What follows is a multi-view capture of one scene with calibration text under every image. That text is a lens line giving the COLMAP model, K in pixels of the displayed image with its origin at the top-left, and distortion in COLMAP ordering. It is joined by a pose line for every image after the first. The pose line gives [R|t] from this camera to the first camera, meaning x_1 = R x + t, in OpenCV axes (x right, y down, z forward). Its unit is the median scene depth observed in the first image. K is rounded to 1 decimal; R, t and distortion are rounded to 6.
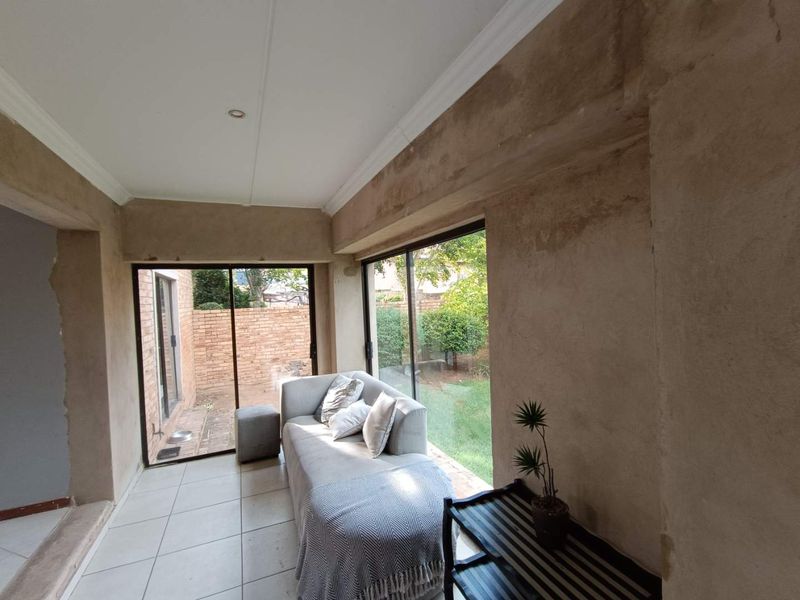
lens RADIAL K [[365.1, 0, 398.1], [0, 365.1, 301.7], [0, 0, 1]] dist [-0.017289, 0.014498]
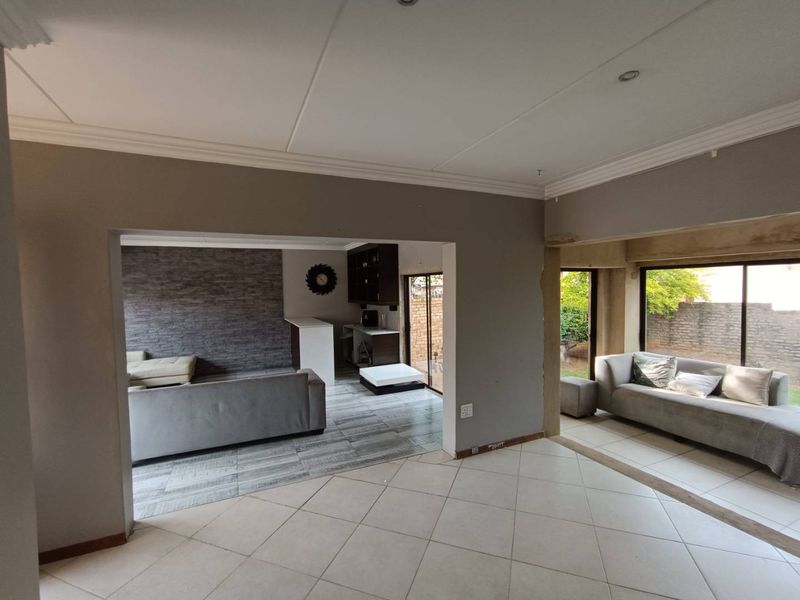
lens RADIAL K [[363.5, 0, 394.9], [0, 363.5, 302.8], [0, 0, 1]] dist [-0.001322, 0.000009]
pose [[0.999644, 0.022276, 0.014683, -0.983301], [-0.022689, 0.999333, 0.028613, -0.004479], [-0.014036, -0.028936, 0.999483, -0.278548]]
